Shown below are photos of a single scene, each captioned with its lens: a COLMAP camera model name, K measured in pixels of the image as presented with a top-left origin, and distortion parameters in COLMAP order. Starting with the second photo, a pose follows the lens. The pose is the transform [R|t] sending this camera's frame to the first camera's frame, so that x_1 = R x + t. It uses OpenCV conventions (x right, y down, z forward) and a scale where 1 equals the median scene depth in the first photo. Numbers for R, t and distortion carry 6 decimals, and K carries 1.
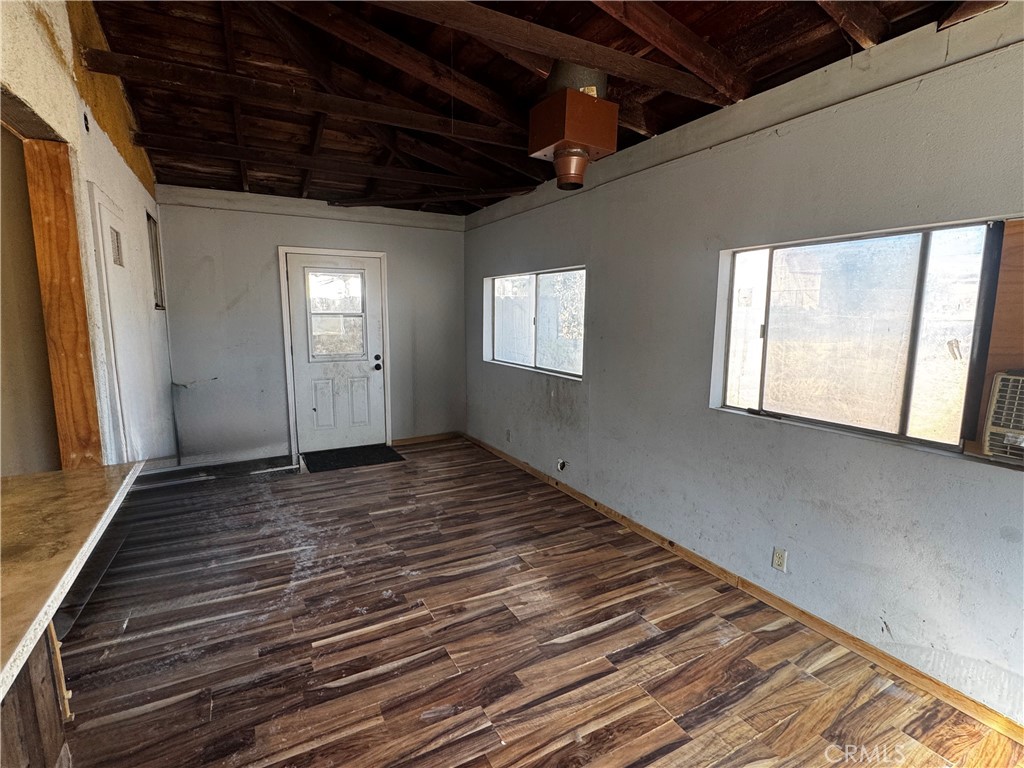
lens RADIAL K [[499.0, 0, 516.3], [0, 499.0, 385.5], [0, 0, 1]] dist [0.005841, 0.000194]
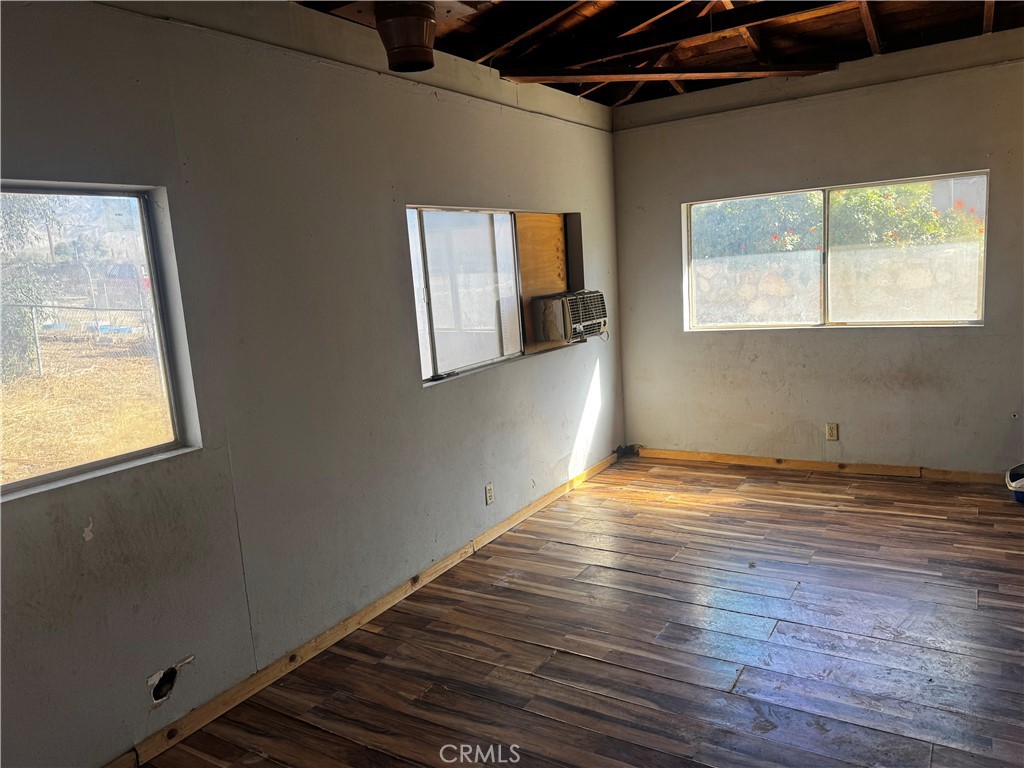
lens RADIAL K [[711.8, 0, 511.9], [0, 711.8, 384.8], [0, 0, 1]] dist [0.038589, -0.054928]
pose [[-0.465368, -0.118393, 0.877163, -0.810648], [0.200868, 0.951031, 0.234931, -0.230573], [-0.862023, 0.285524, -0.418798, 1.481745]]
